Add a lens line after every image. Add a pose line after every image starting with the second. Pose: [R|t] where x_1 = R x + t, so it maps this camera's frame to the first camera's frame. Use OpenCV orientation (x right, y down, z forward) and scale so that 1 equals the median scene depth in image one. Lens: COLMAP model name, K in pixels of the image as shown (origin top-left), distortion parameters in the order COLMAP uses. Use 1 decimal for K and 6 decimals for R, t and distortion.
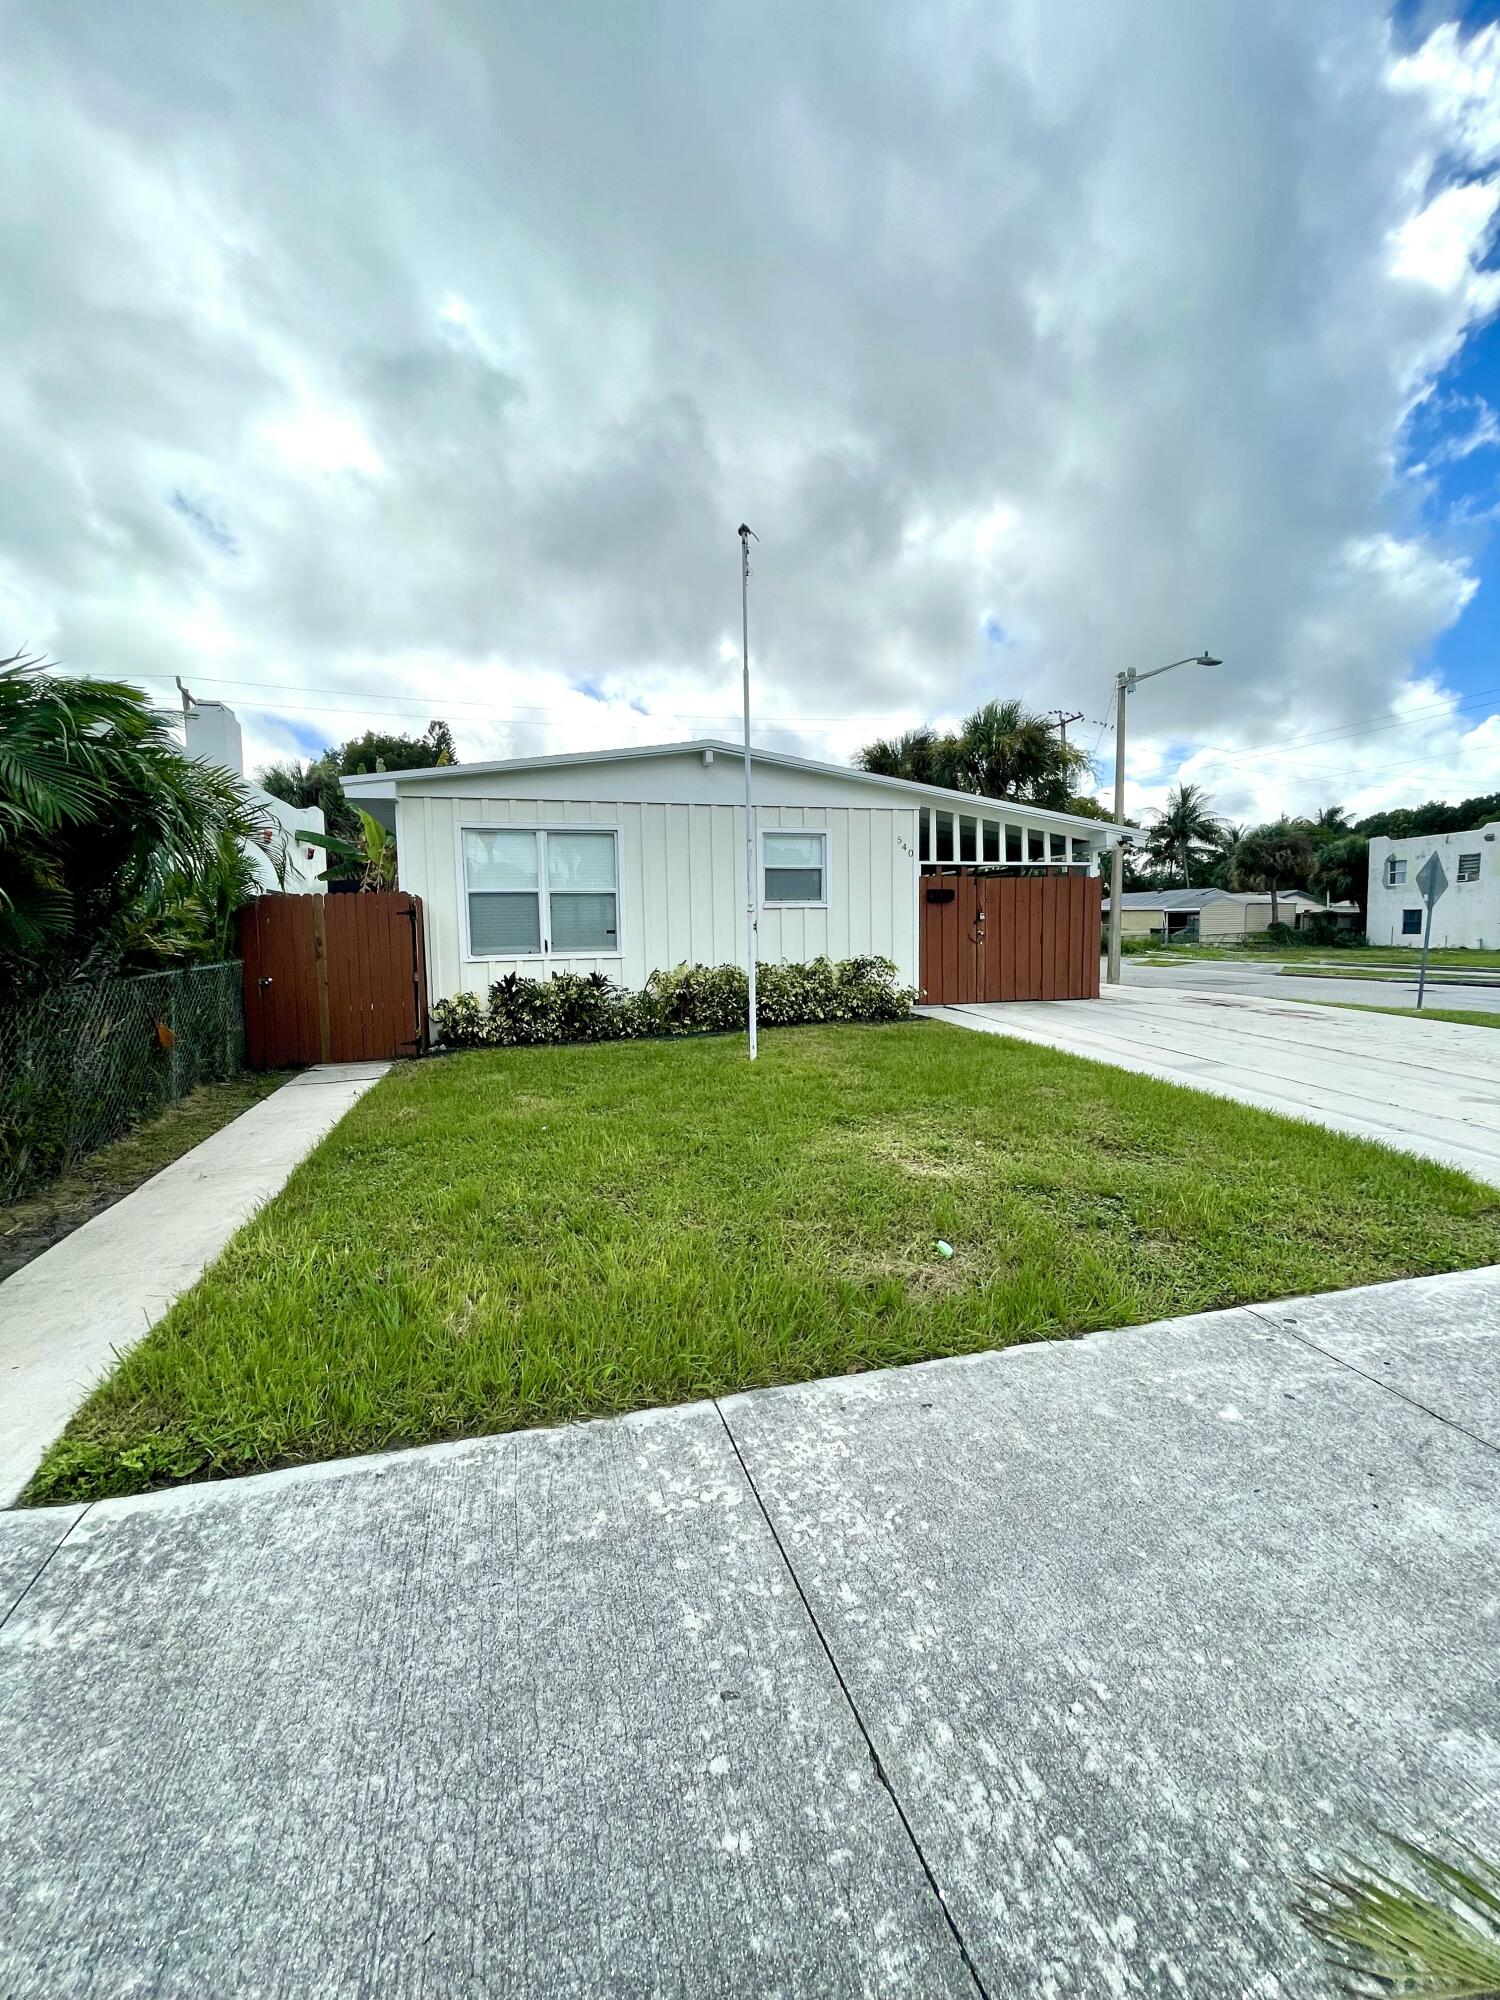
lens RADIAL K [[801.4, 0, 750.0], [0, 801.4, 1000.0], [0, 0, 1]] dist [0.000212, -0.000017]
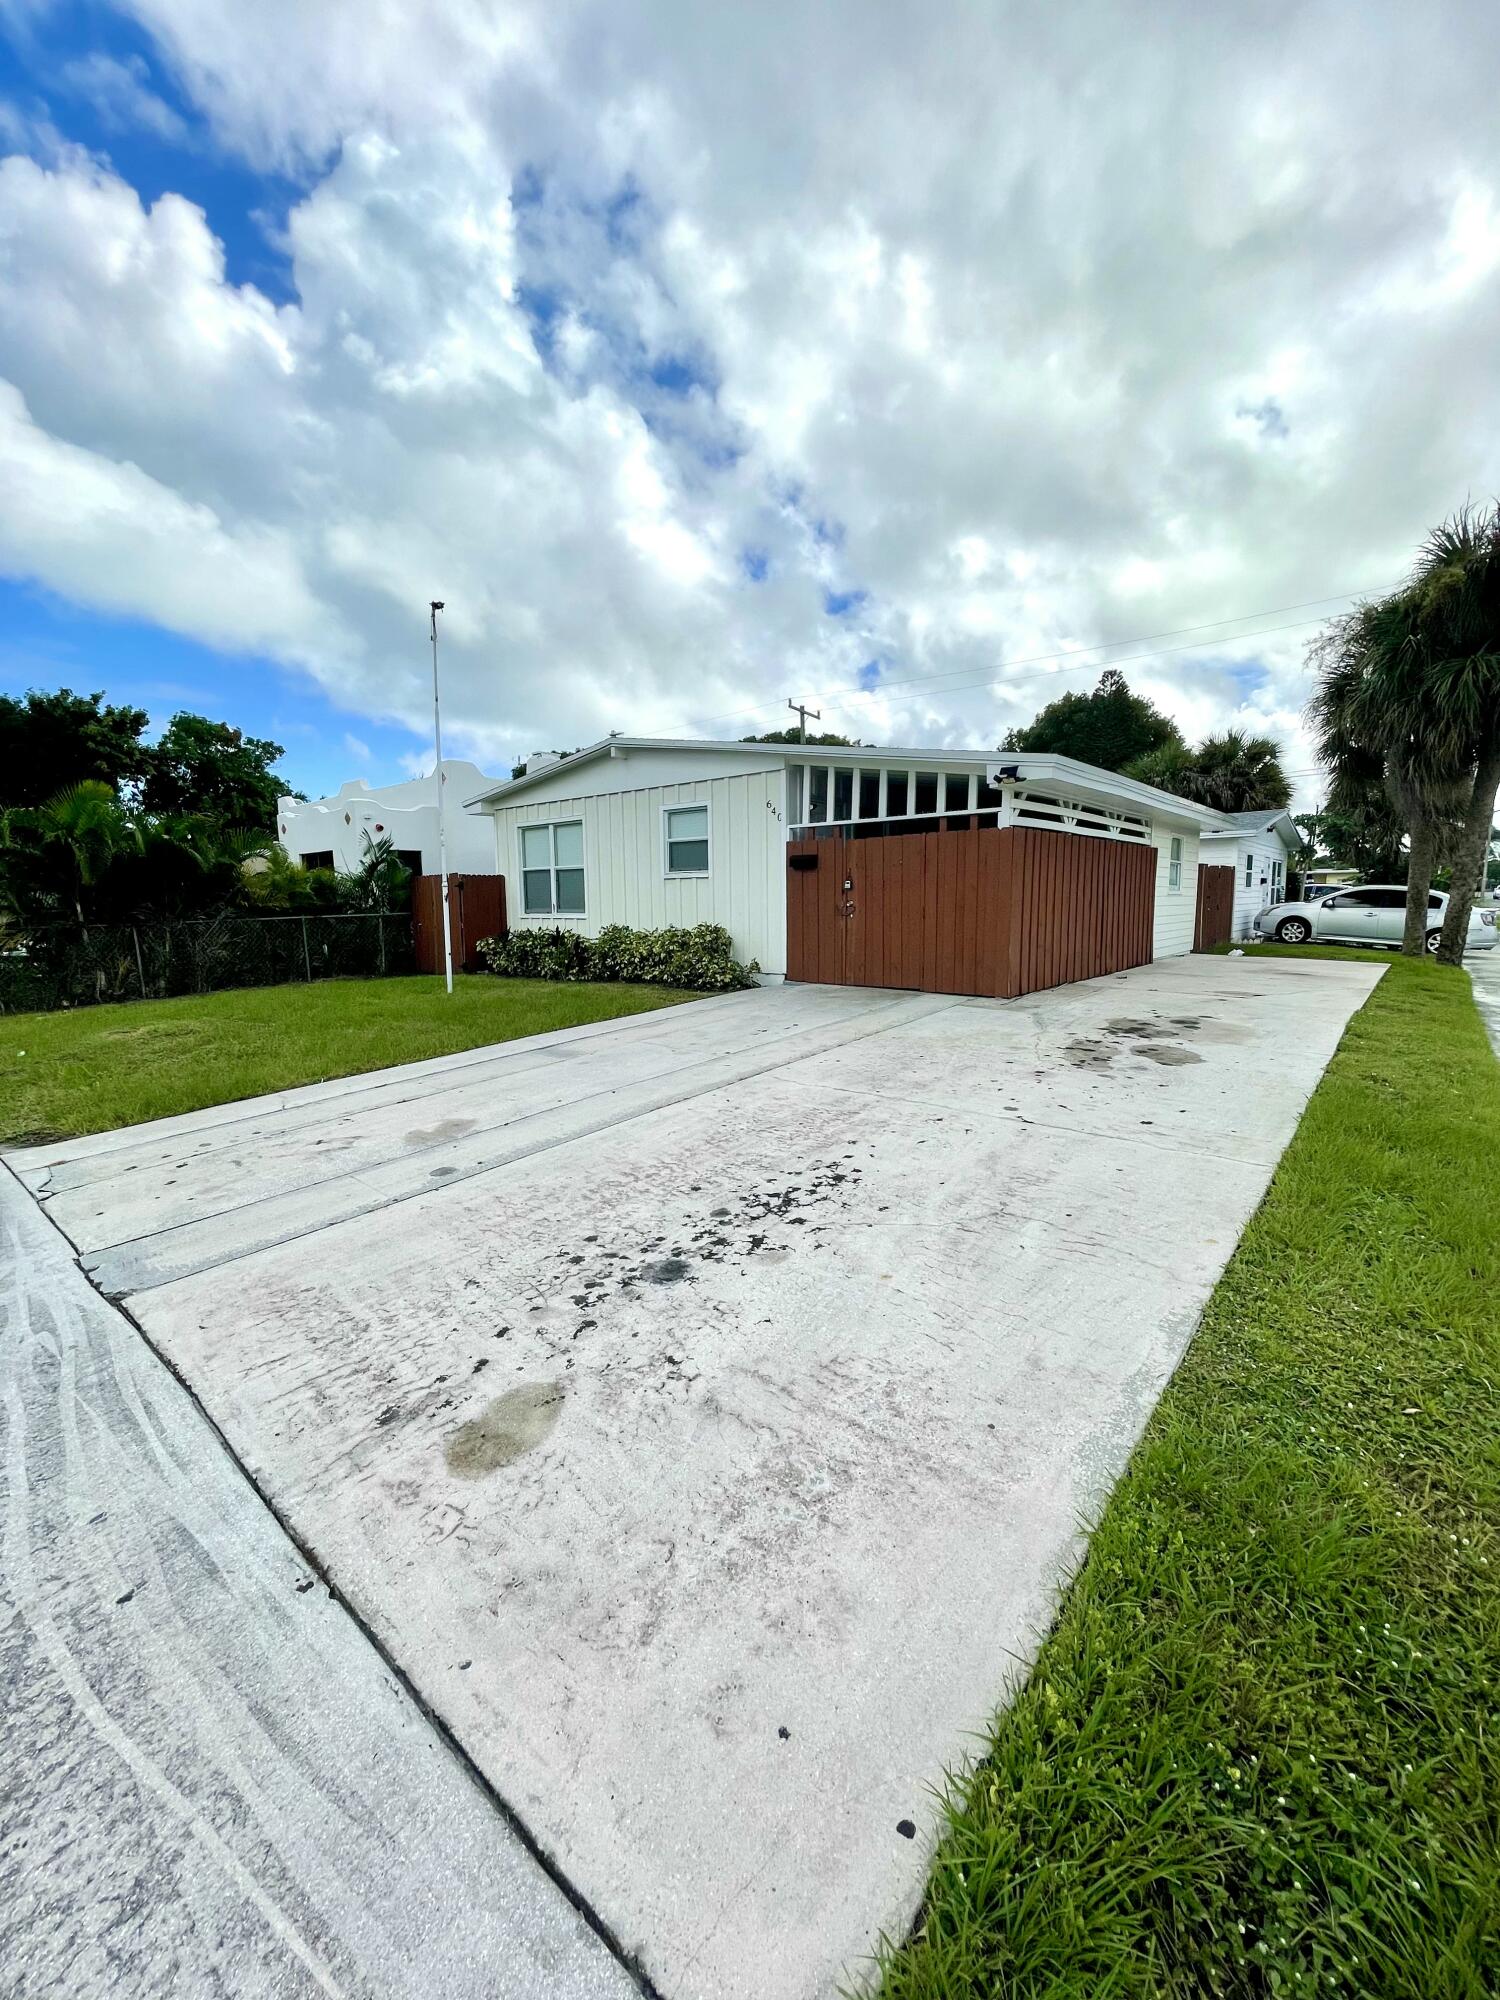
lens RADIAL K [[801.4, 0, 750.0], [0, 801.4, 1000.0], [0, 0, 1]] dist [0.000212, -0.000017]
pose [[0.570432, 0.116073, -0.813102, 1.009145], [-0.063564, 0.993234, 0.097194, -0.062398], [0.818882, -0.003758, 0.573950, 0.450409]]
